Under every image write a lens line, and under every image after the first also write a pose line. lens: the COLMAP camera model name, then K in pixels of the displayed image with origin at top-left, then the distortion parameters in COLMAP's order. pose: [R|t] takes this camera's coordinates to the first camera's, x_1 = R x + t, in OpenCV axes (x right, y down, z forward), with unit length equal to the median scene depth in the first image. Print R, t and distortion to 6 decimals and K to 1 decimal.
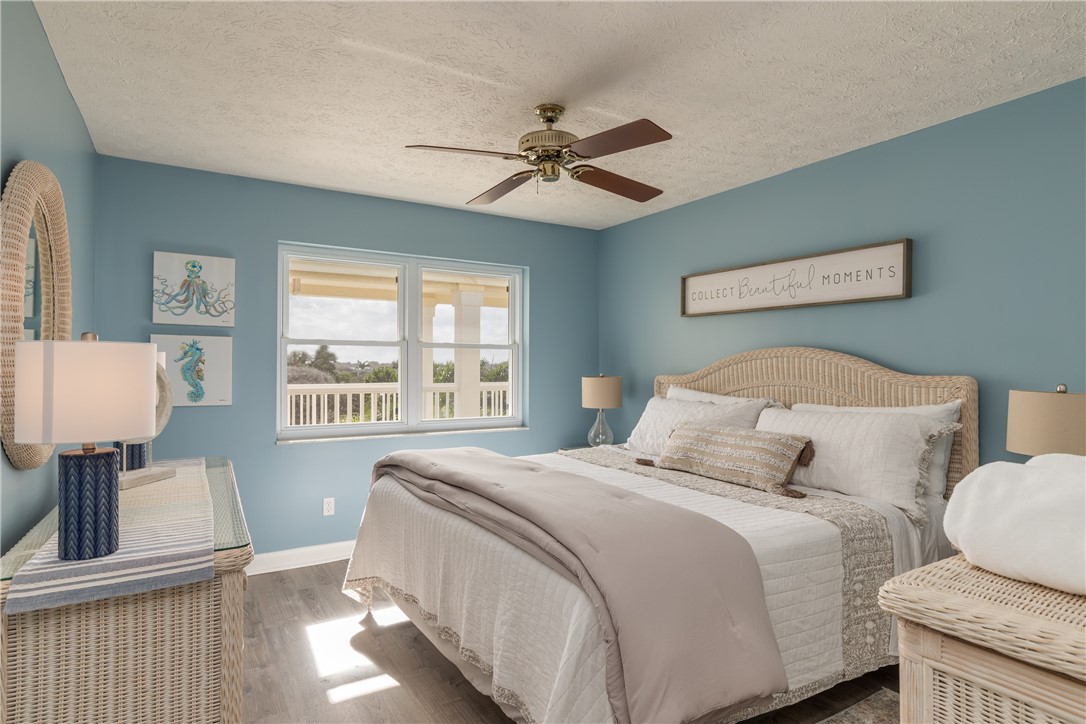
lens RADIAL K [[613.5, 0, 545.8], [0, 613.5, 364.4], [0, 0, 1]] dist [0.005967, 0.000649]
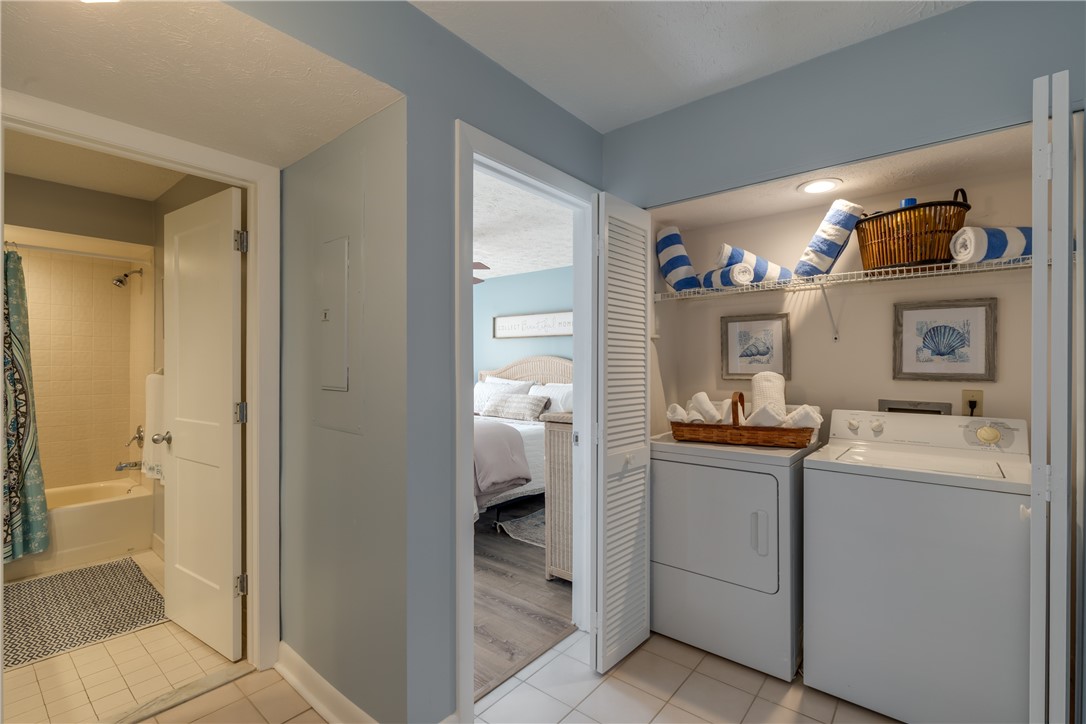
lens RADIAL K [[504.3, 0, 543.8], [0, 504.3, 363.5], [0, 0, 1]] dist [-0.000848, -0.000146]
pose [[0.948749, -0.002269, 0.316021, -0.146321], [0.001892, 0.999997, 0.001500, -0.005281], [-0.316024, -0.000826, 0.948751, -0.629129]]
